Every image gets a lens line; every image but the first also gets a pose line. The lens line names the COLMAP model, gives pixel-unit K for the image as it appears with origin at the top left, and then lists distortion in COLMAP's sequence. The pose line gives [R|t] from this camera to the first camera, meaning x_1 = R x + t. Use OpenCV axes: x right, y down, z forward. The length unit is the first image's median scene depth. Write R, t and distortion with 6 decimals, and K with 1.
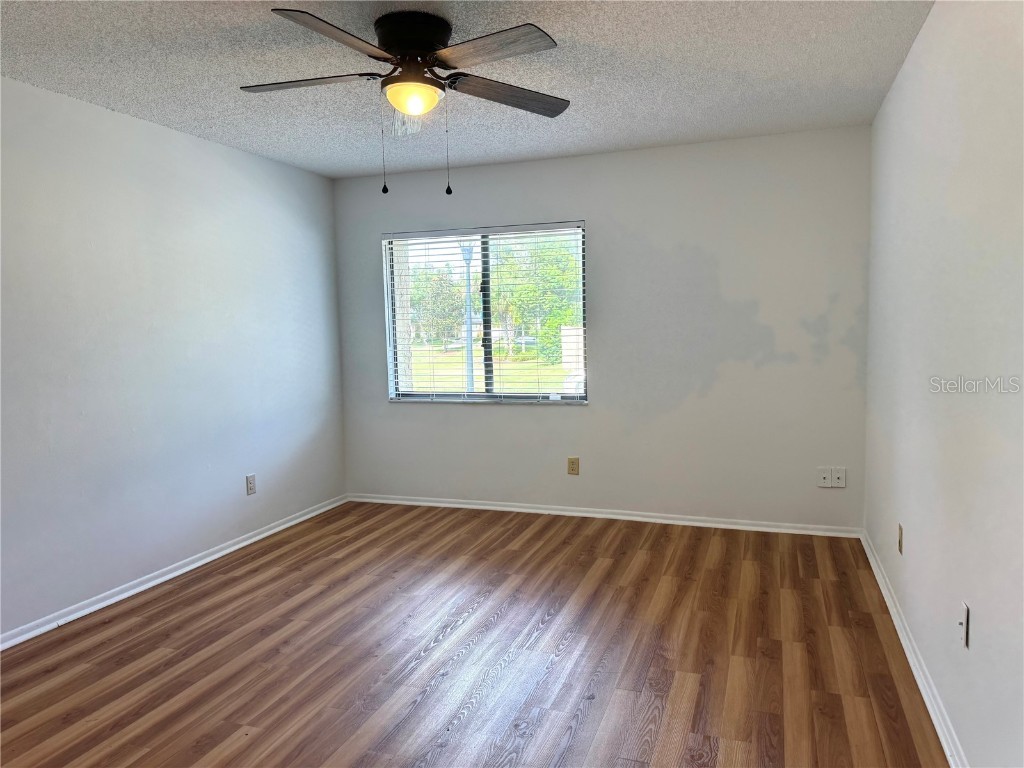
lens RADIAL K [[712.2, 0, 512.2], [0, 712.2, 381.6], [0, 0, 1]] dist [0.046763, -0.019194]
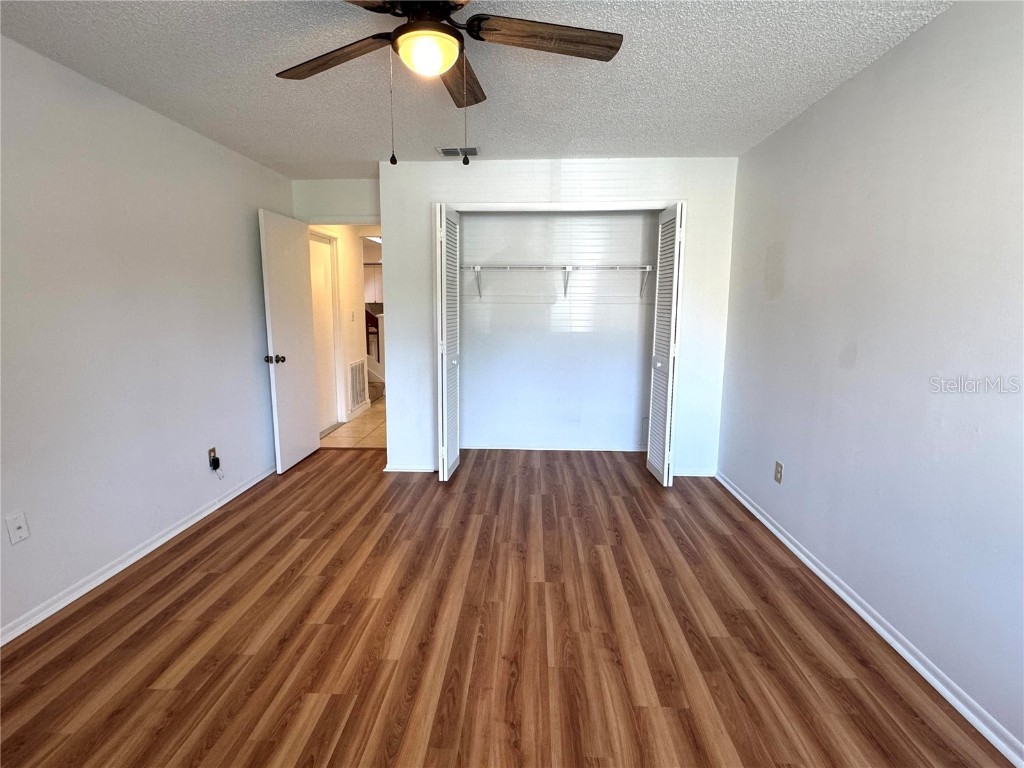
lens RADIAL K [[521.5, 0, 510.3], [0, 521.5, 381.7], [0, 0, 1]] dist [0.000488, -0.000180]
pose [[-0.953167, 0.059813, -0.296471, -0.014807], [-0.012778, 0.971410, 0.237066, -0.132614], [0.302175, 0.229751, -0.925151, 1.510080]]
